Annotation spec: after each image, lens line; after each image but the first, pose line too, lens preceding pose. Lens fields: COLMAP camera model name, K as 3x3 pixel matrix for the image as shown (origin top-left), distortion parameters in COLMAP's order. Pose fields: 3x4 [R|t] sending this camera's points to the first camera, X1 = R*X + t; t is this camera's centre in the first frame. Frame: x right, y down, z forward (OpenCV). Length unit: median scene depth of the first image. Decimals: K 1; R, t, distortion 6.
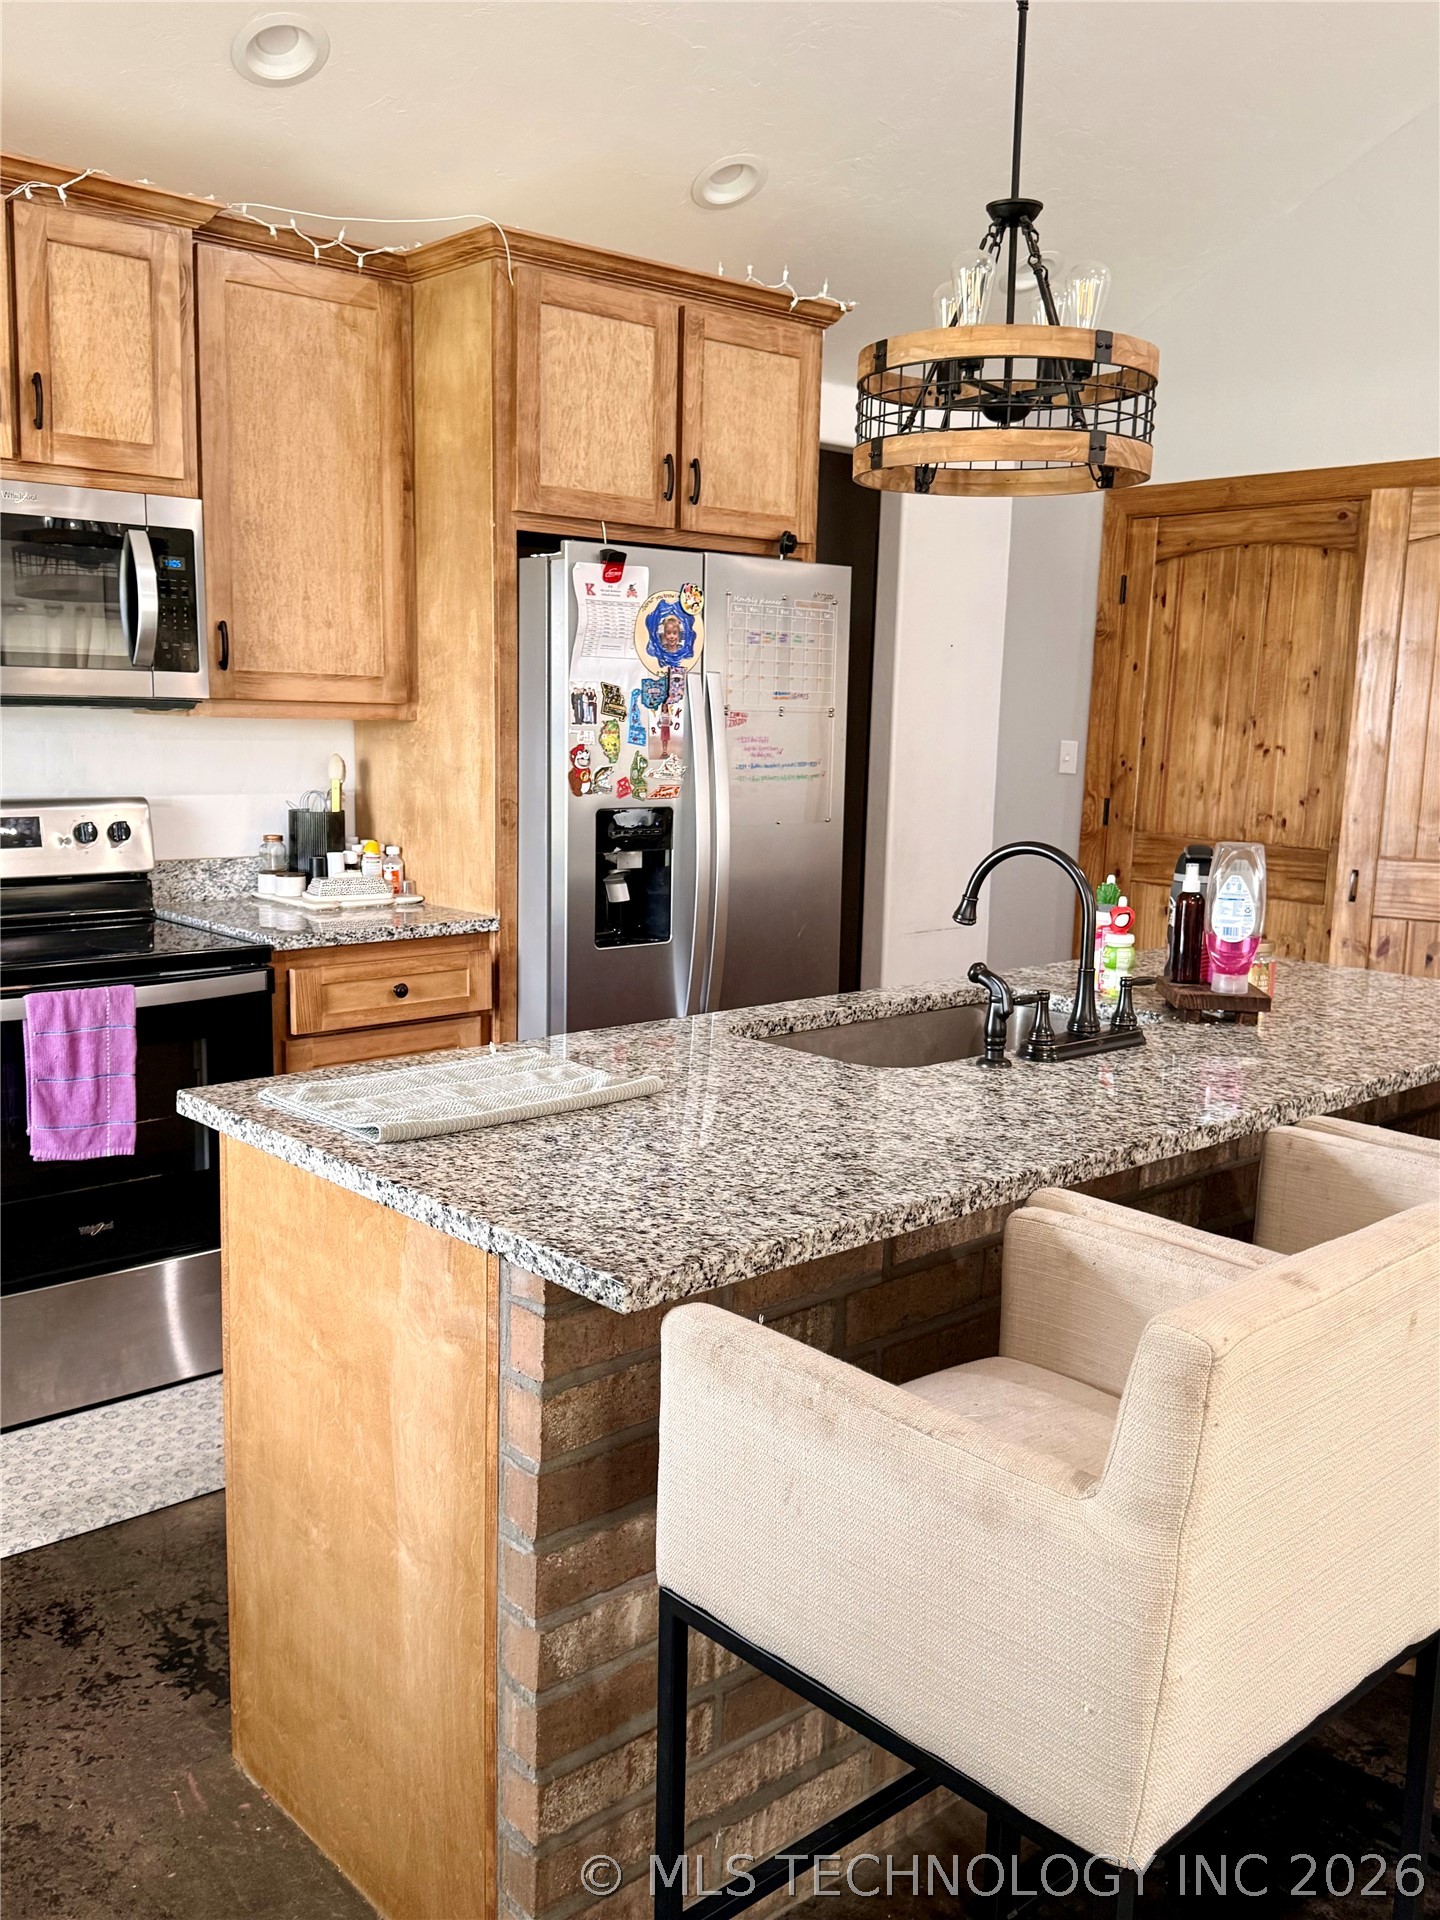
lens RADIAL K [[1636.6, 0, 712.8], [0, 1636.6, 975.1], [0, 0, 1]] dist [0.110210, -0.211935]
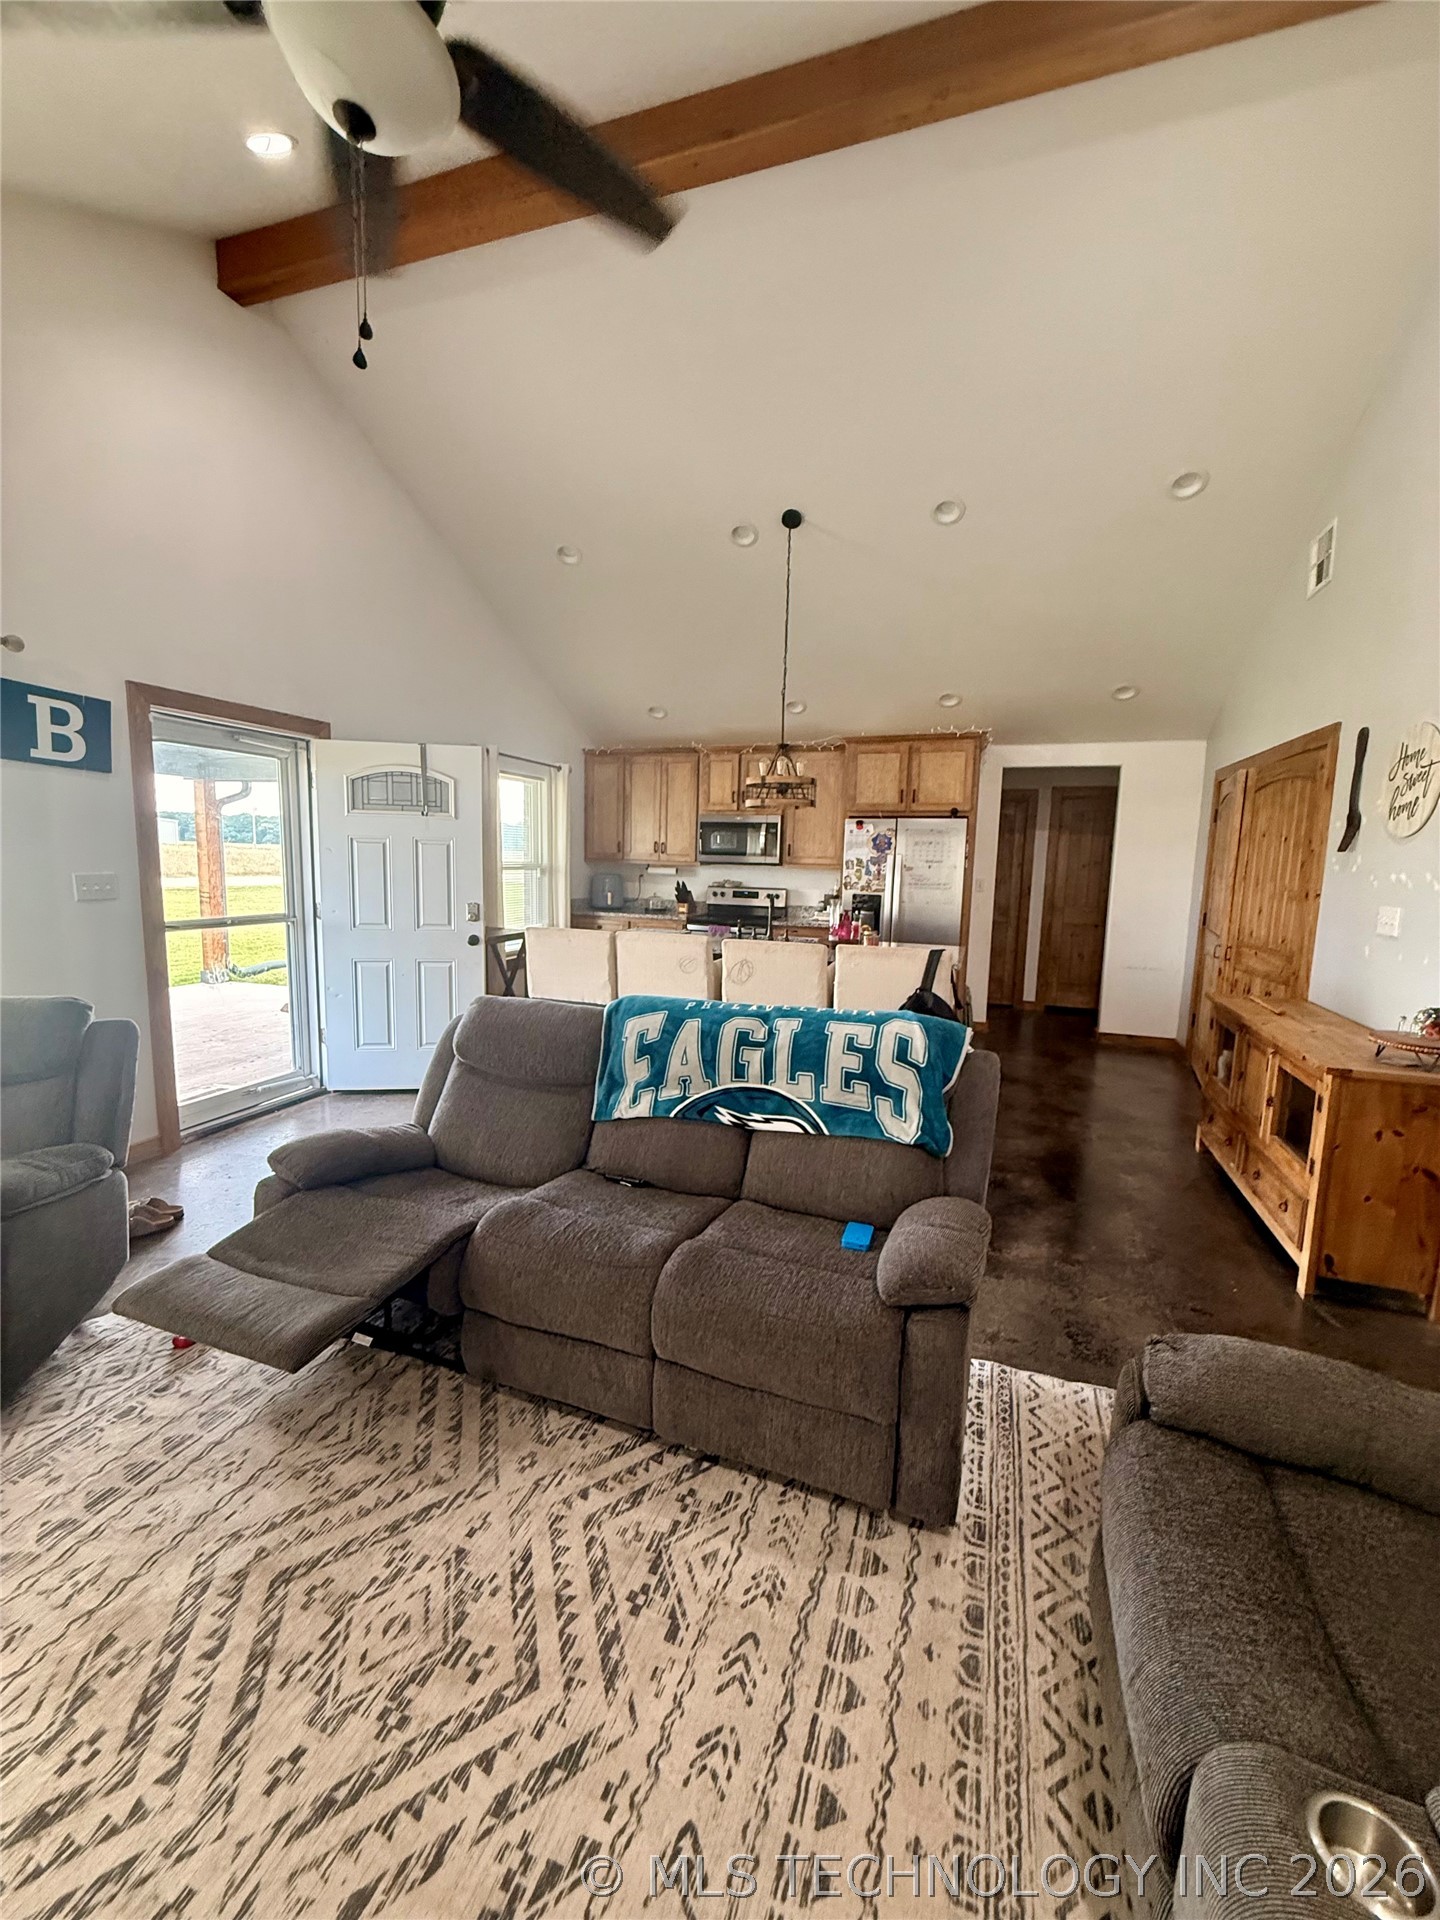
lens RADIAL K [[772.0, 0, 726.0], [0, 772.0, 949.8], [0, 0, 1]] dist [0.002608, 0.000858]
pose [[0.490671, 0.093240, -0.866342, 1.226199], [-0.153035, 0.988025, 0.019661, 0.023626], [0.857801, 0.122934, 0.499064, -0.024655]]
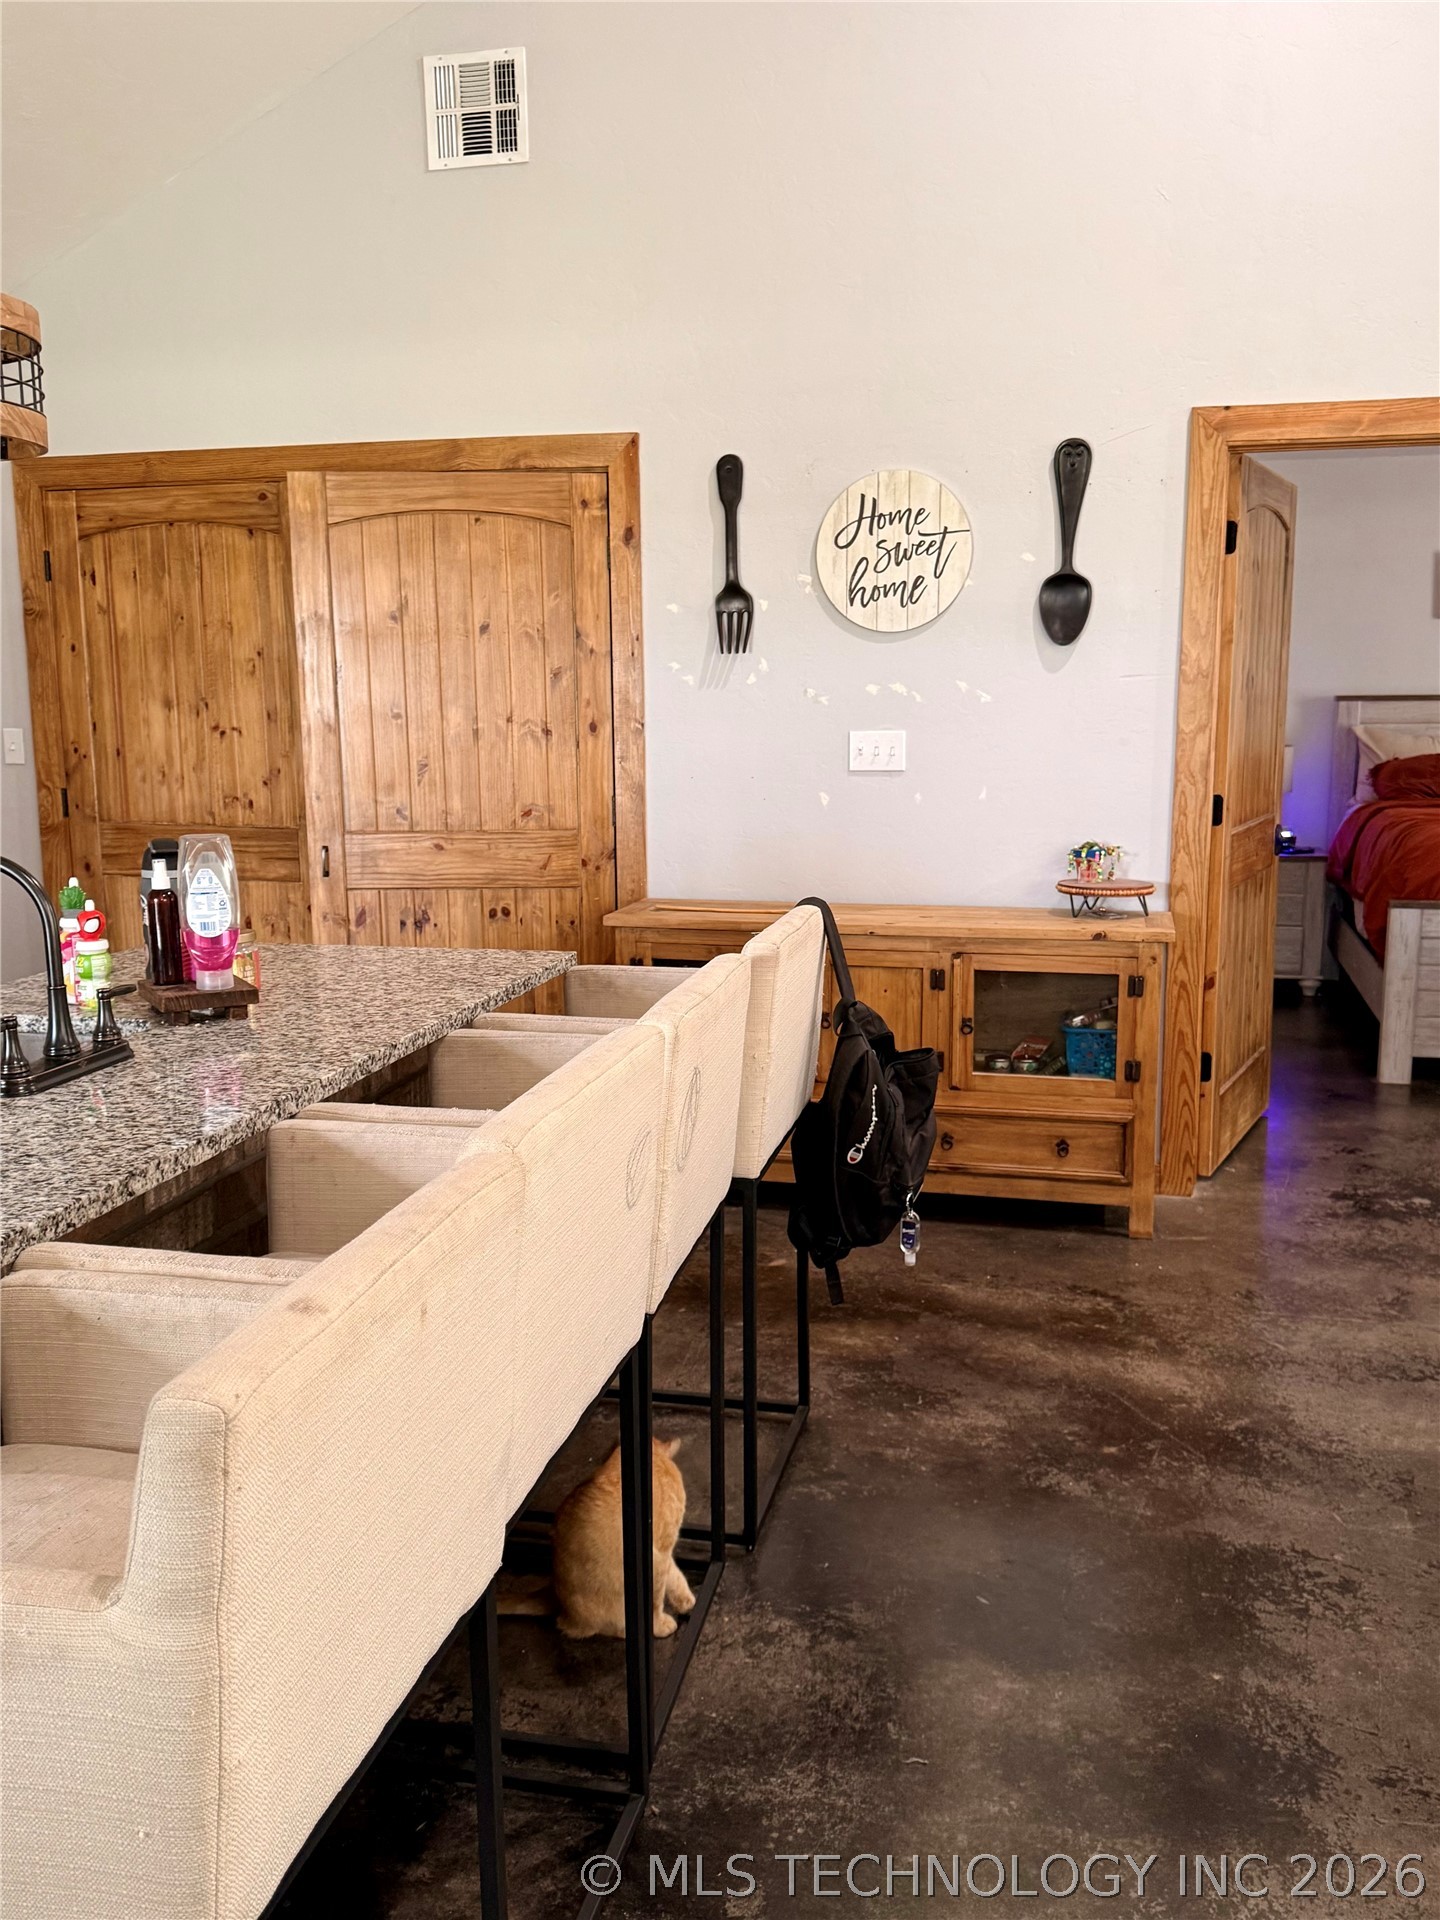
lens RADIAL K [[1636.6, 0, 716.0], [0, 1636.6, 977.9], [0, 0, 1]] dist [0.110210, -0.211935]
pose [[0.822620, -0.130468, 0.553420, 0.014882], [0.121555, 0.991170, 0.052985, -0.009252], [-0.555446, 0.023684, 0.831215, 0.023088]]
